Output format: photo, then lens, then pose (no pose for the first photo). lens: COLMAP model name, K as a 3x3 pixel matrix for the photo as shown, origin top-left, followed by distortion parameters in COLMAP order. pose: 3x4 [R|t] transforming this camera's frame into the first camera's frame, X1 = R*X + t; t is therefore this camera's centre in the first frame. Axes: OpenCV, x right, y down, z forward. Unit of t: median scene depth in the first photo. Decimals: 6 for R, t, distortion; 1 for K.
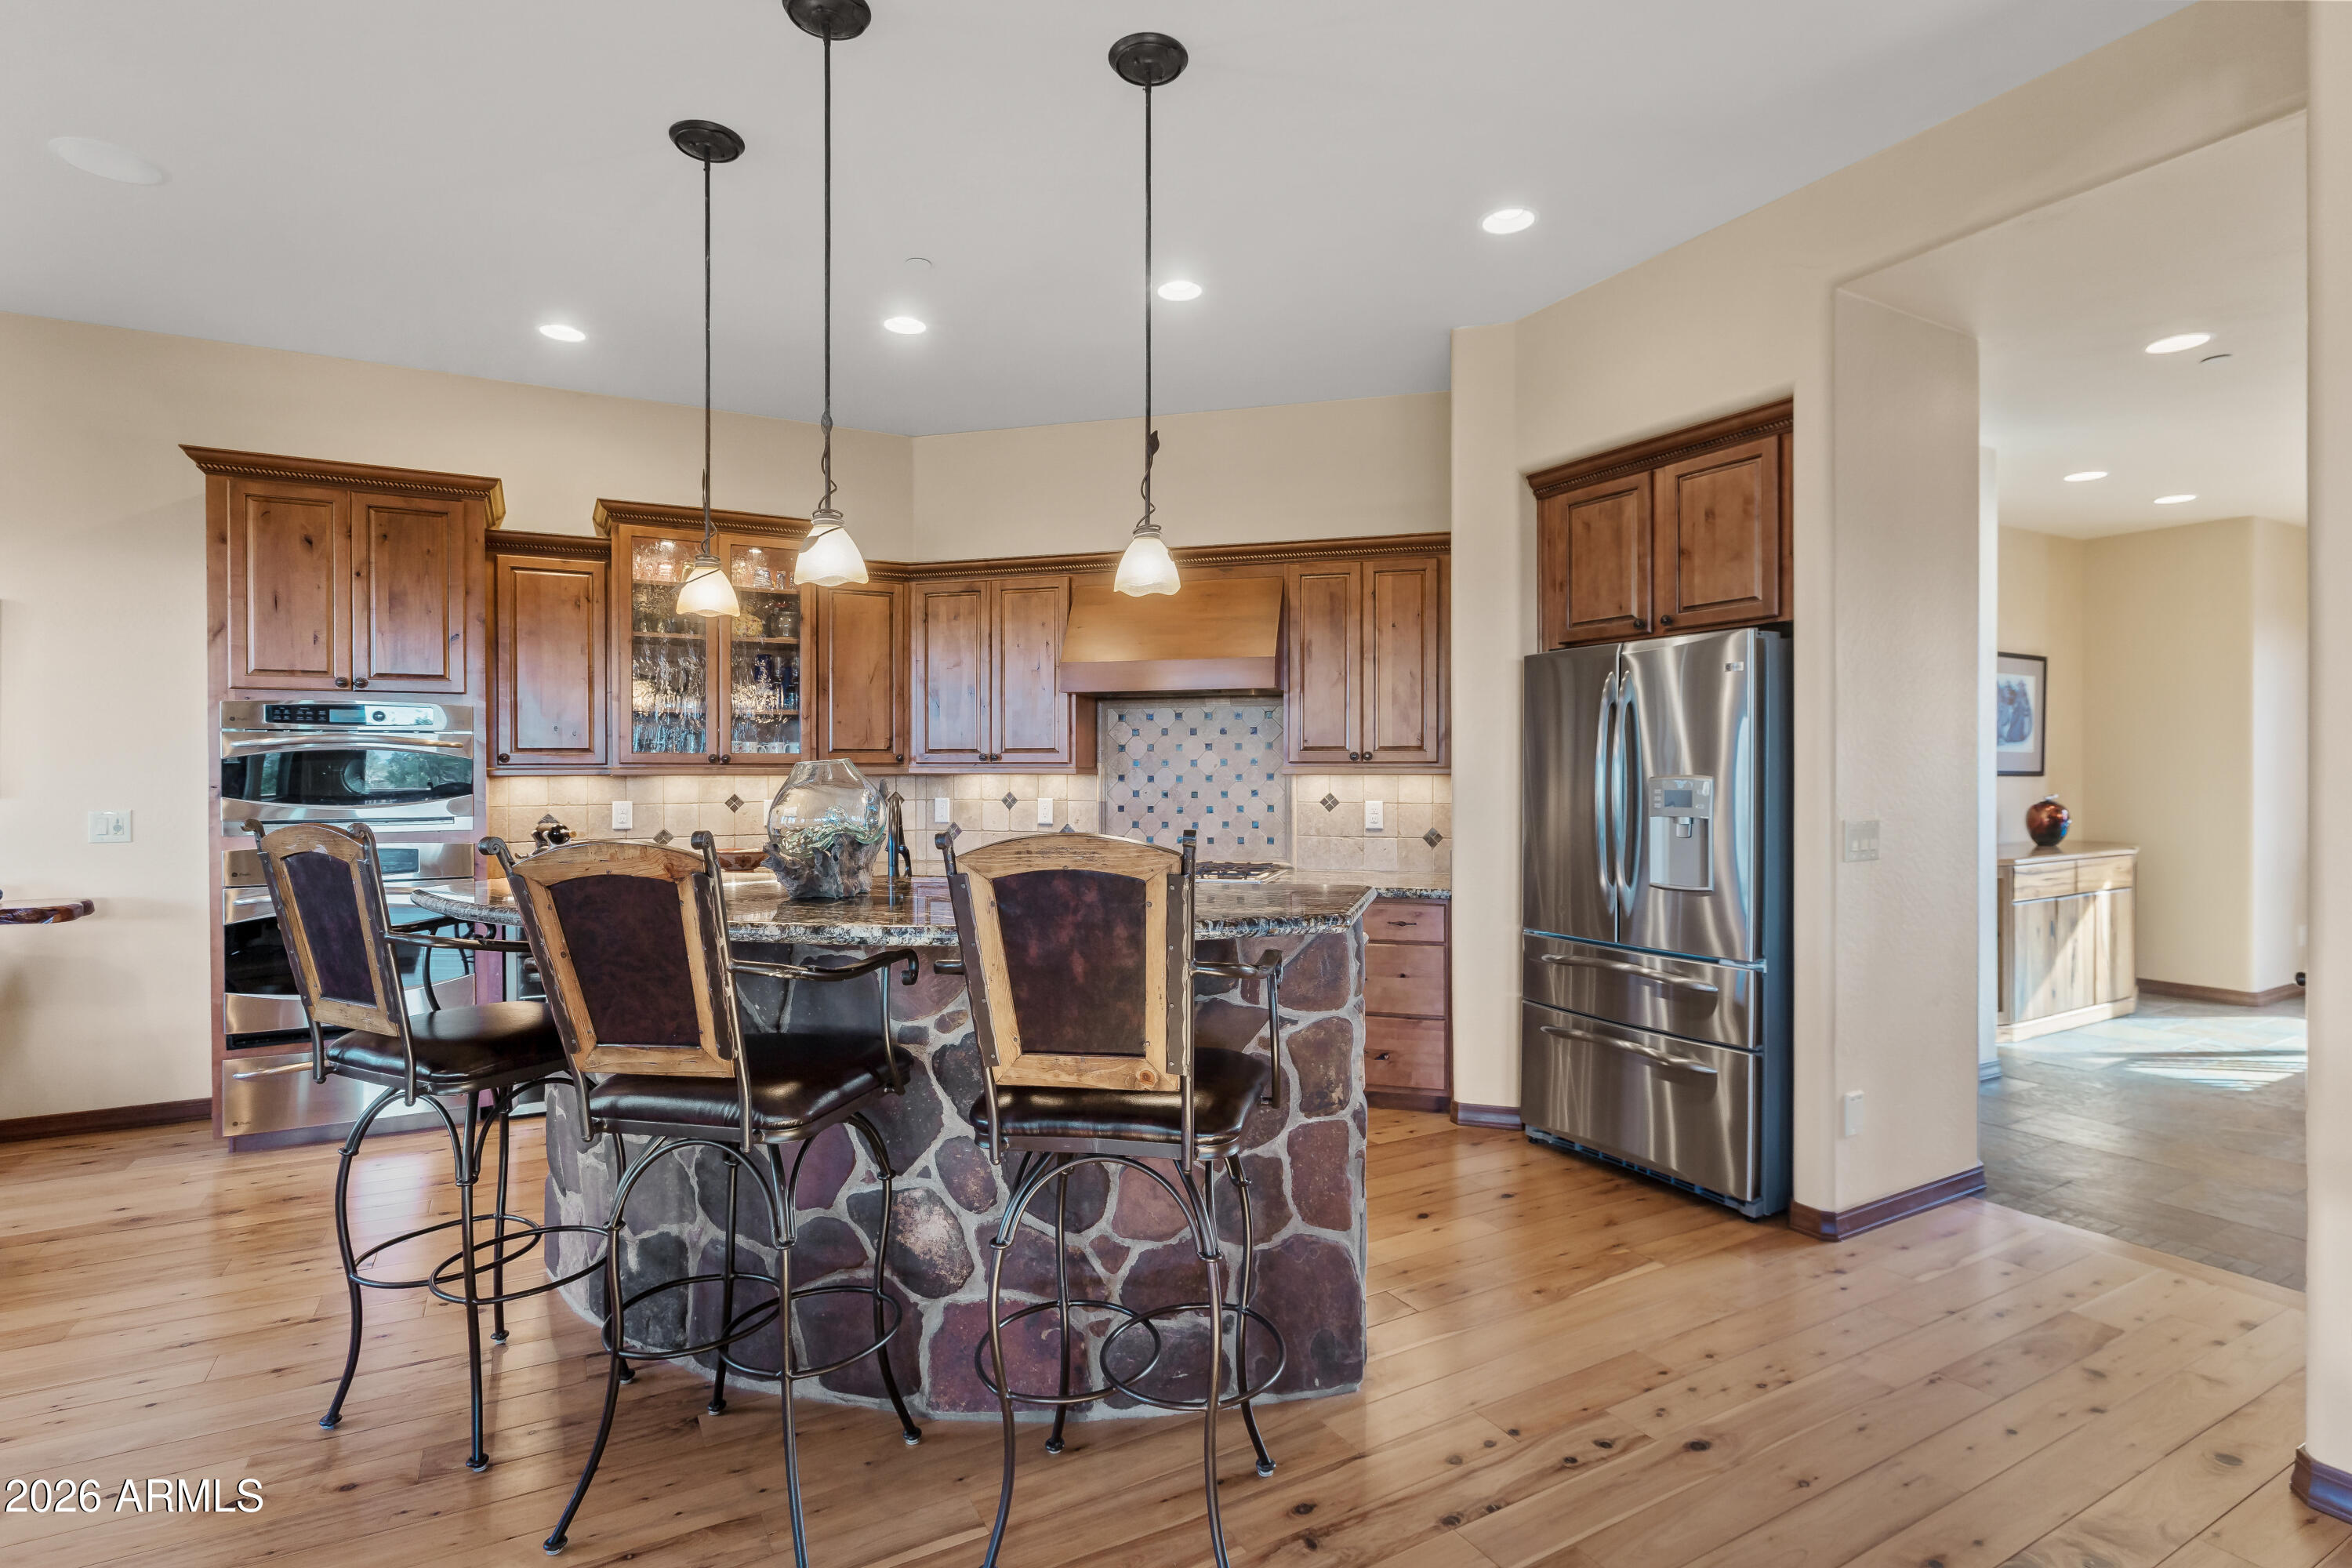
lens RADIAL K [[1141.0, 0, 1165.5], [0, 1141.0, 773.0], [0, 0, 1]] dist [-0.004323, 0.000398]
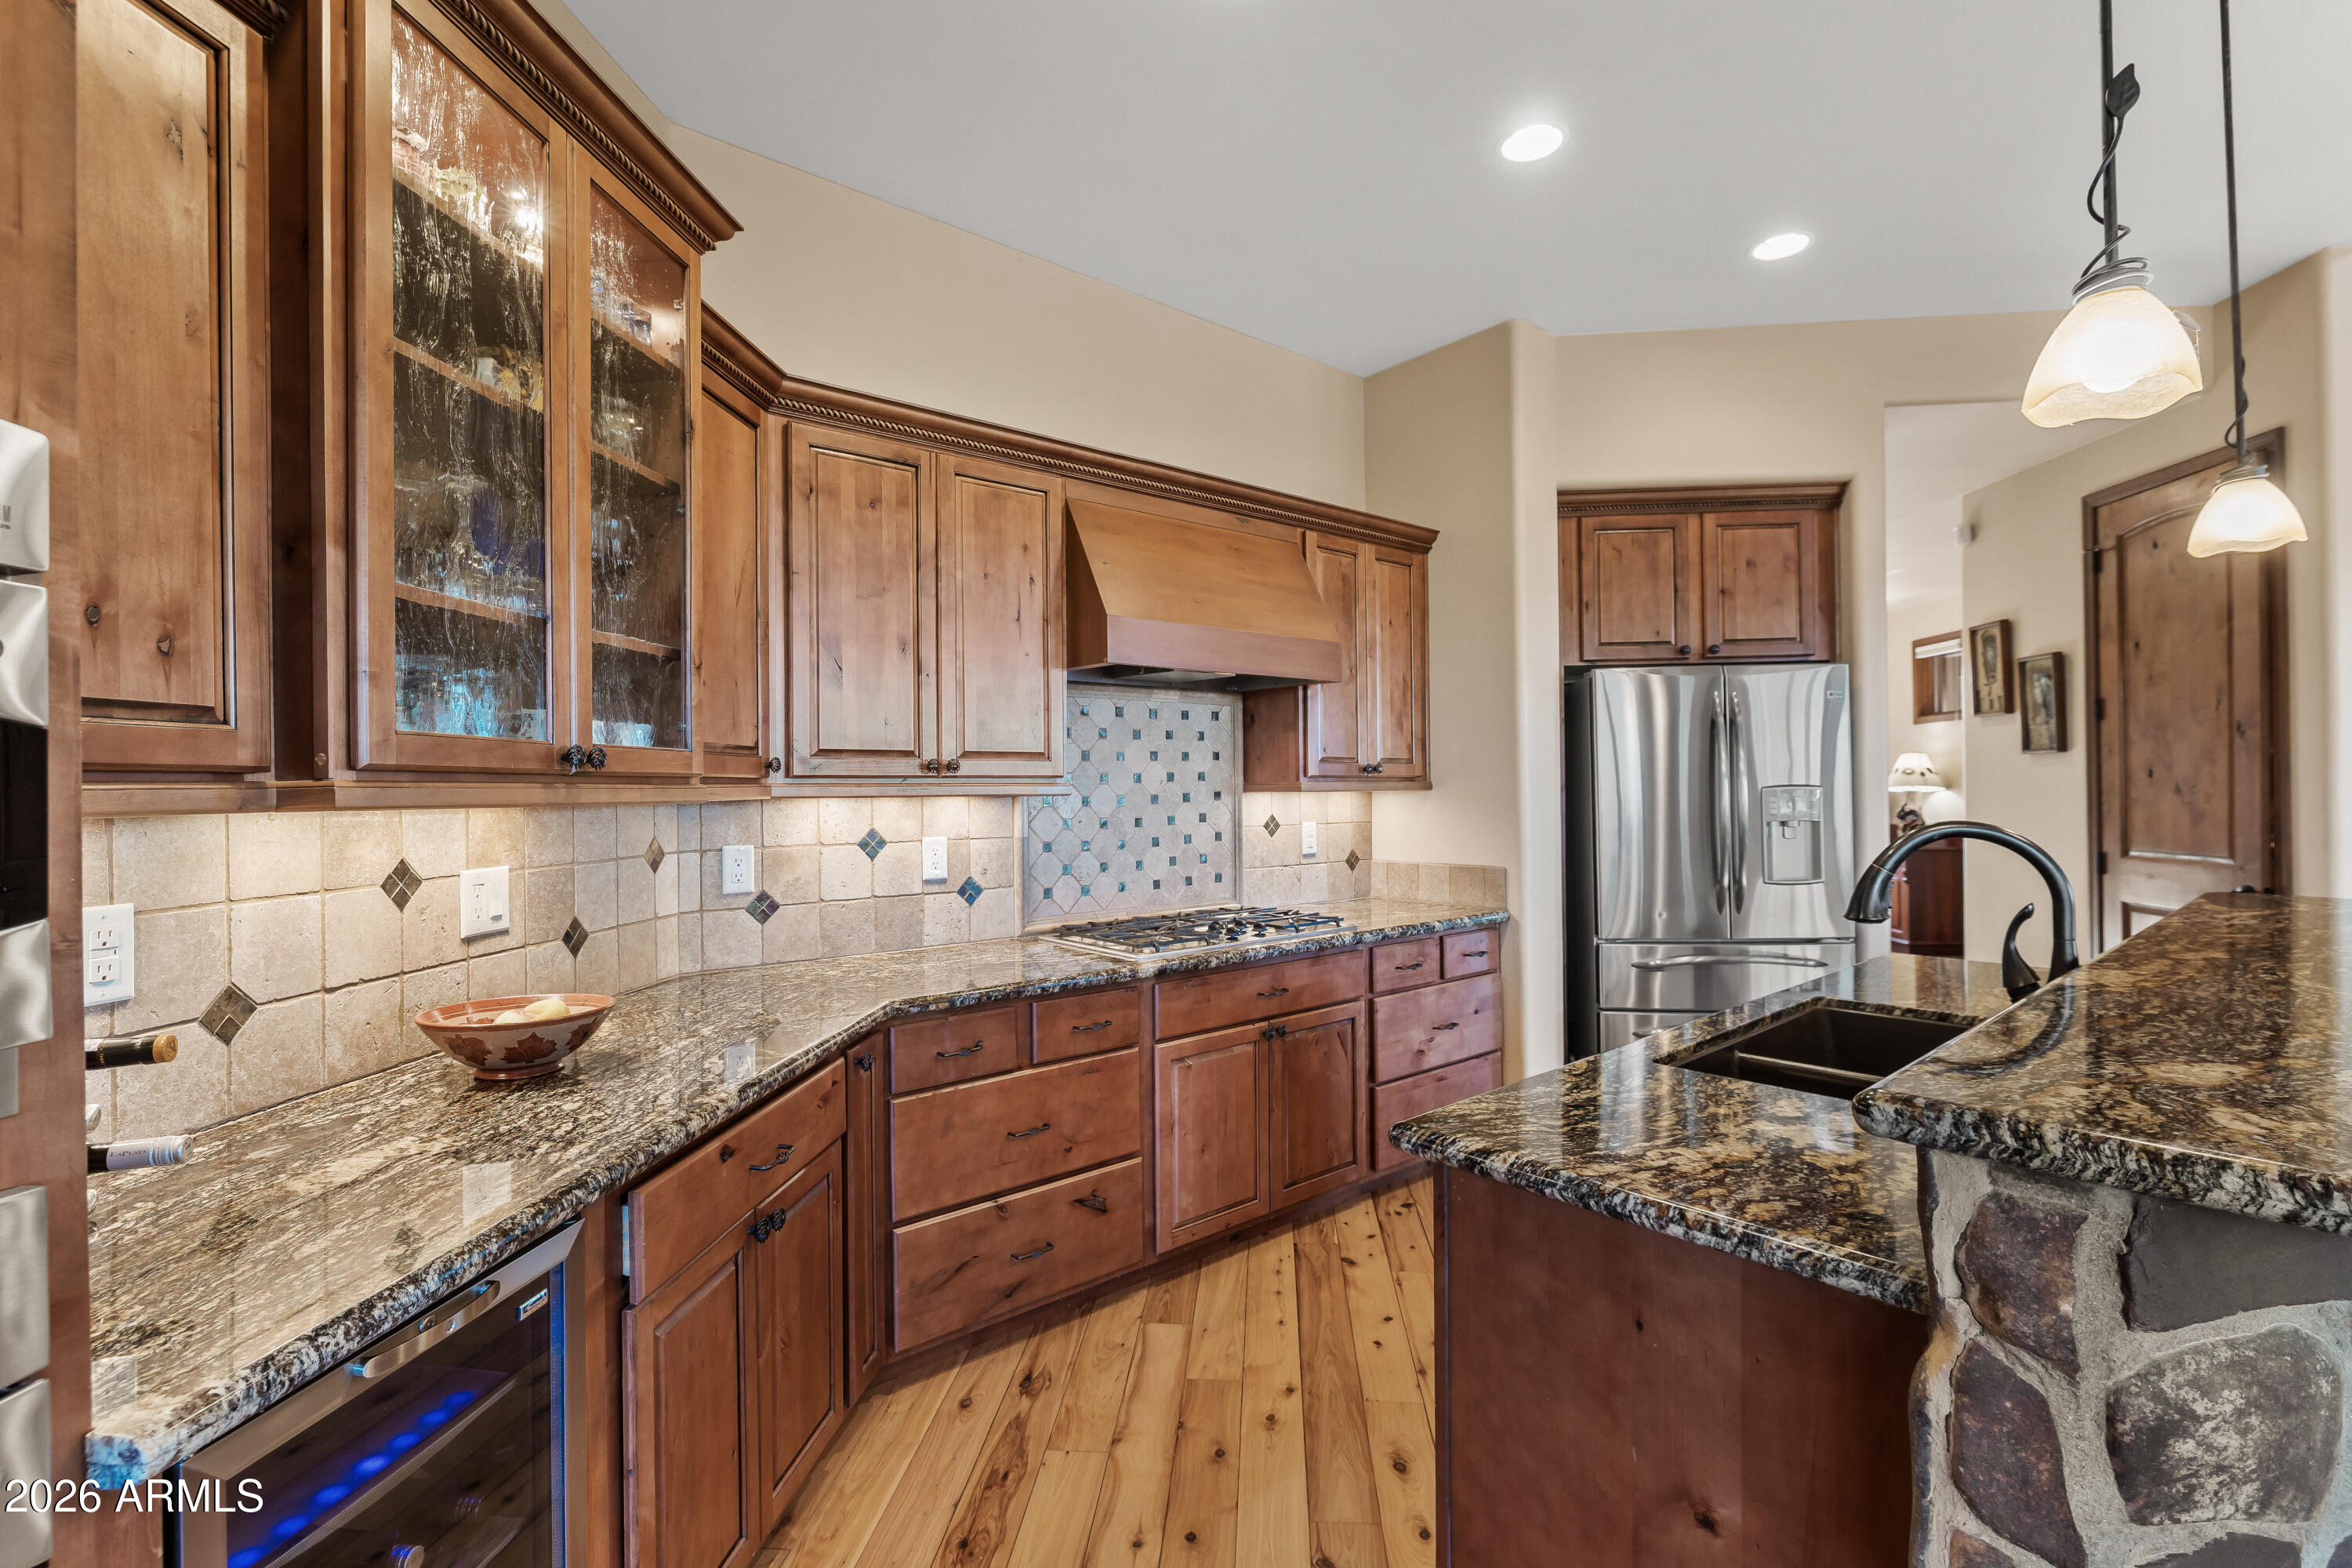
lens RADIAL K [[1072.8, 0, 1184.4], [0, 1072.8, 784.2], [0, 0, 1]] dist [-0.001712, -0.000028]
pose [[0.550744, -0.001223, 0.834673, -0.646480], [0.012285, 0.999902, -0.006641, -0.000075], [-0.834584, 0.013911, 0.550705, 0.747737]]
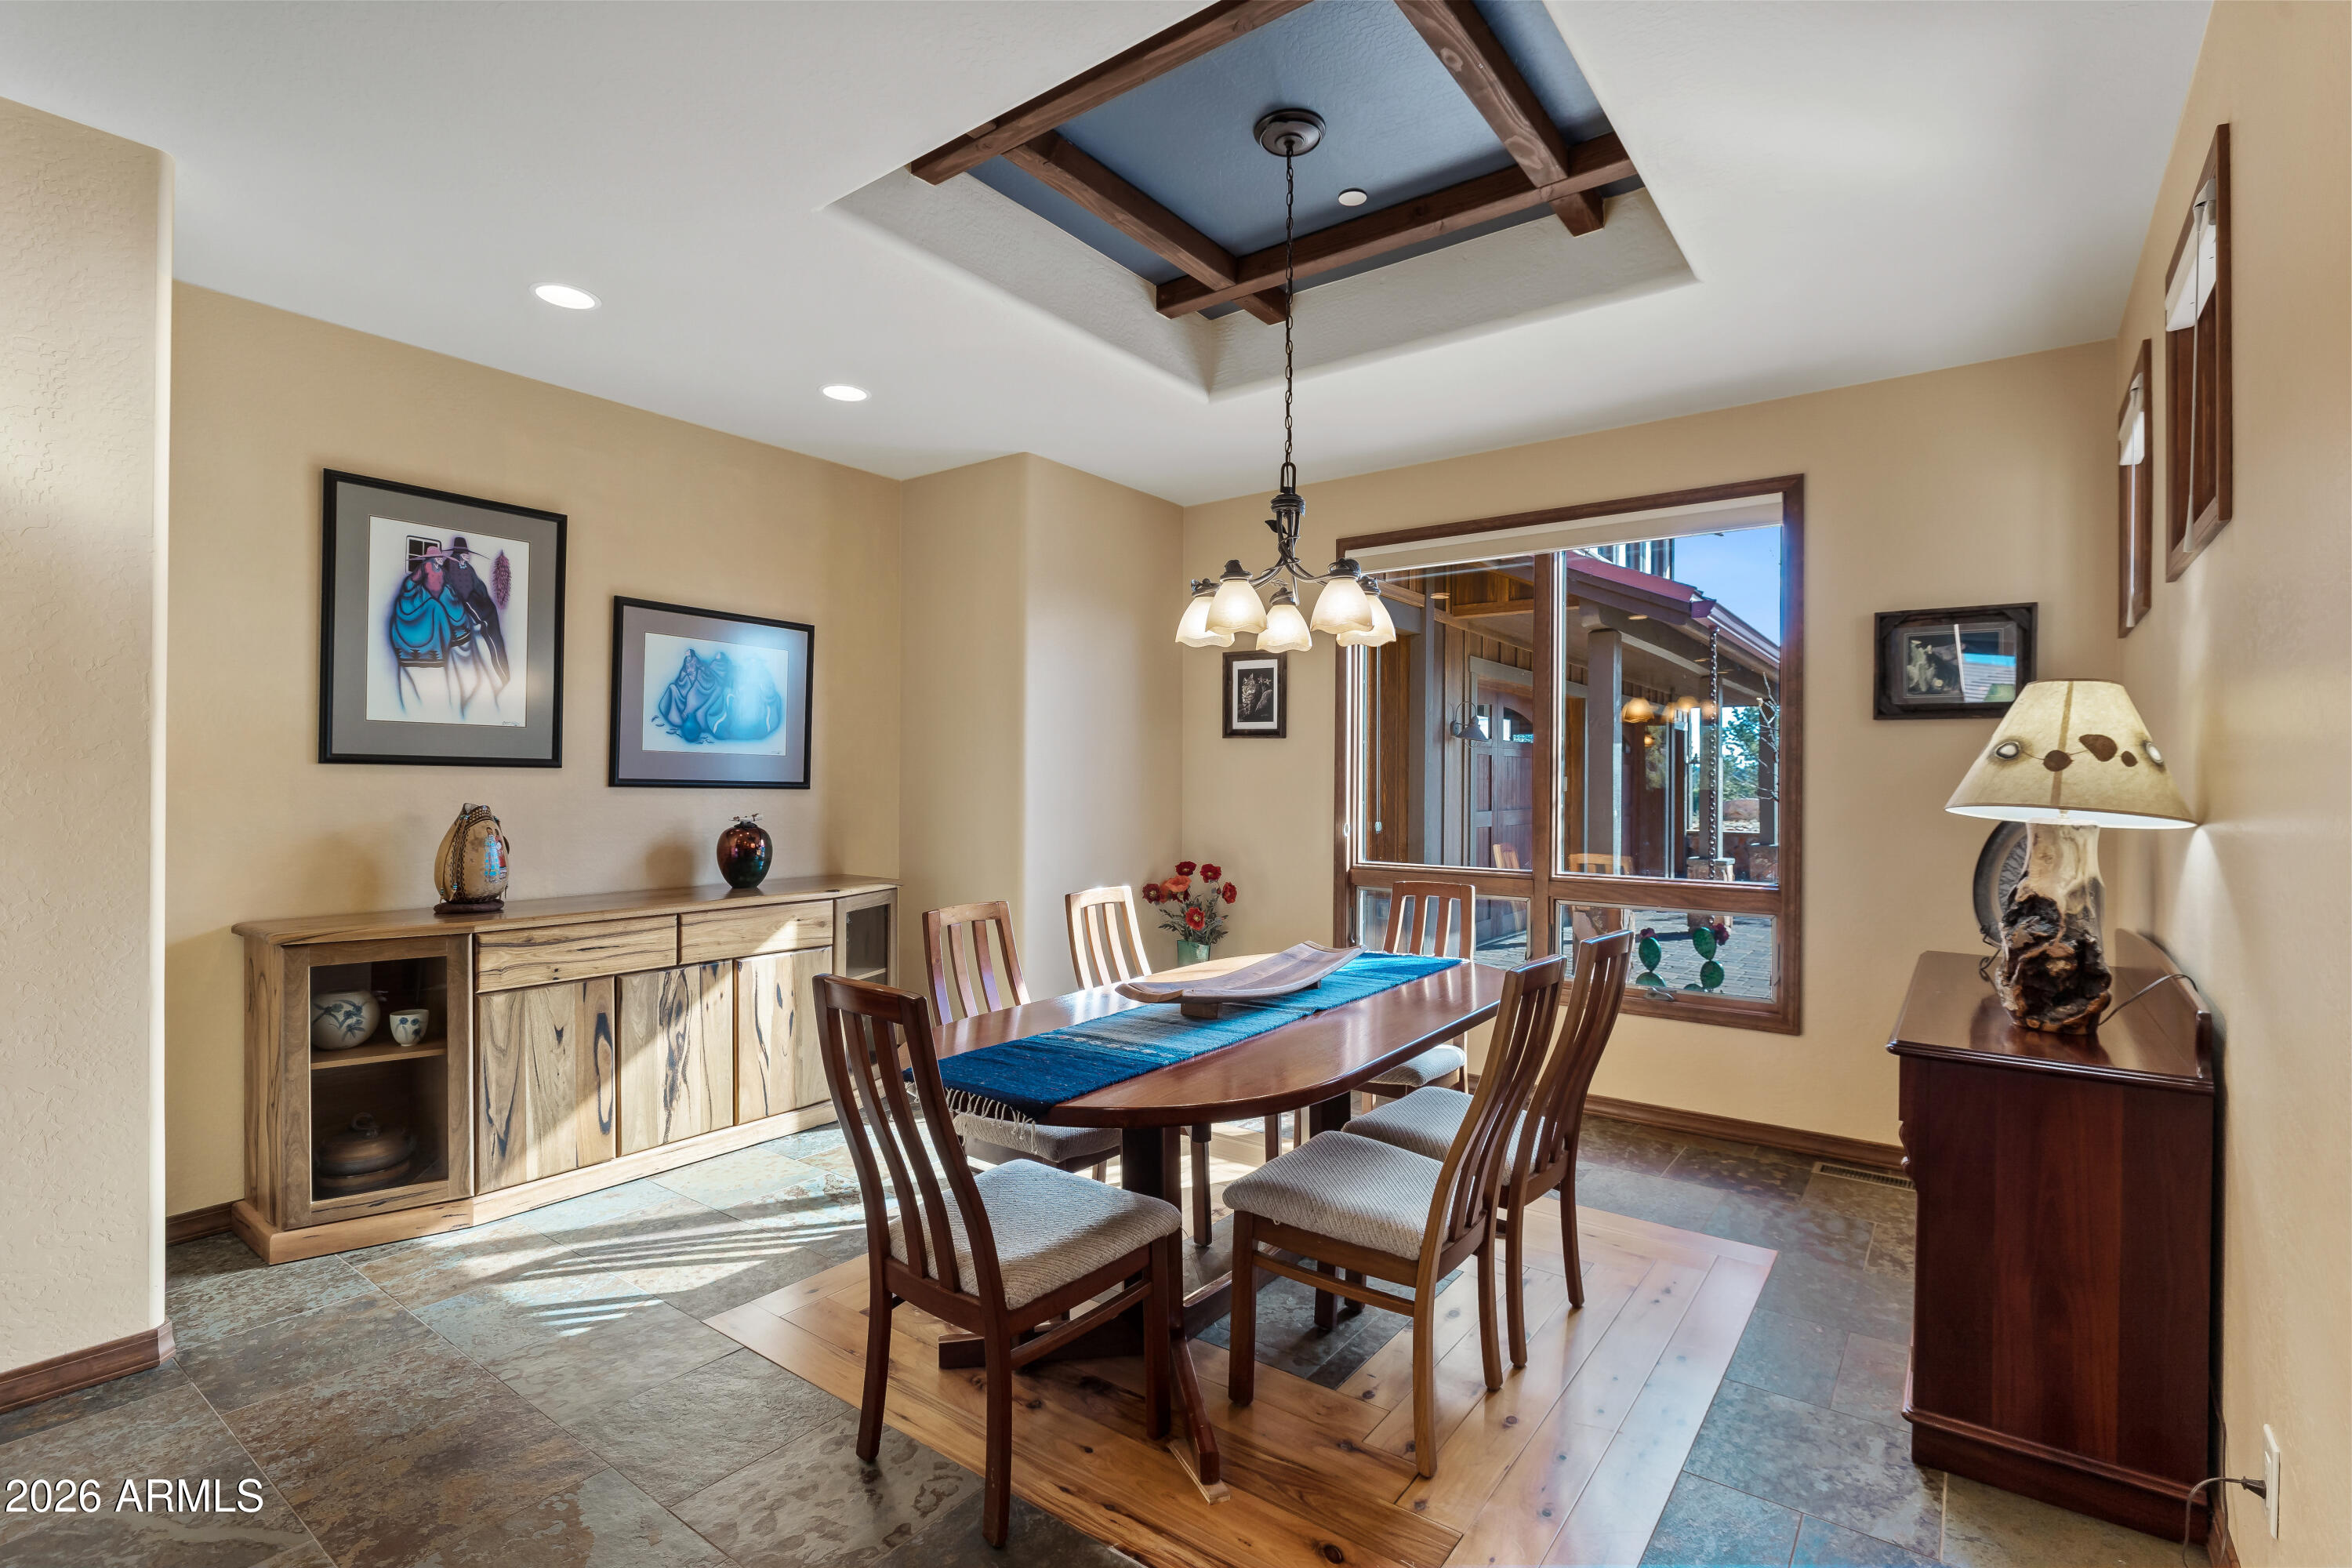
lens RADIAL K [[1141.0, 0, 1153.2], [0, 1141.0, 785.8], [0, 0, 1]] dist [-0.004323, 0.000398]
pose [[0.921457, 0.009407, 0.388367, 1.079024], [-0.008267, 0.999955, -0.004605, 0.003318], [-0.388393, 0.001033, 0.921493, 0.387933]]
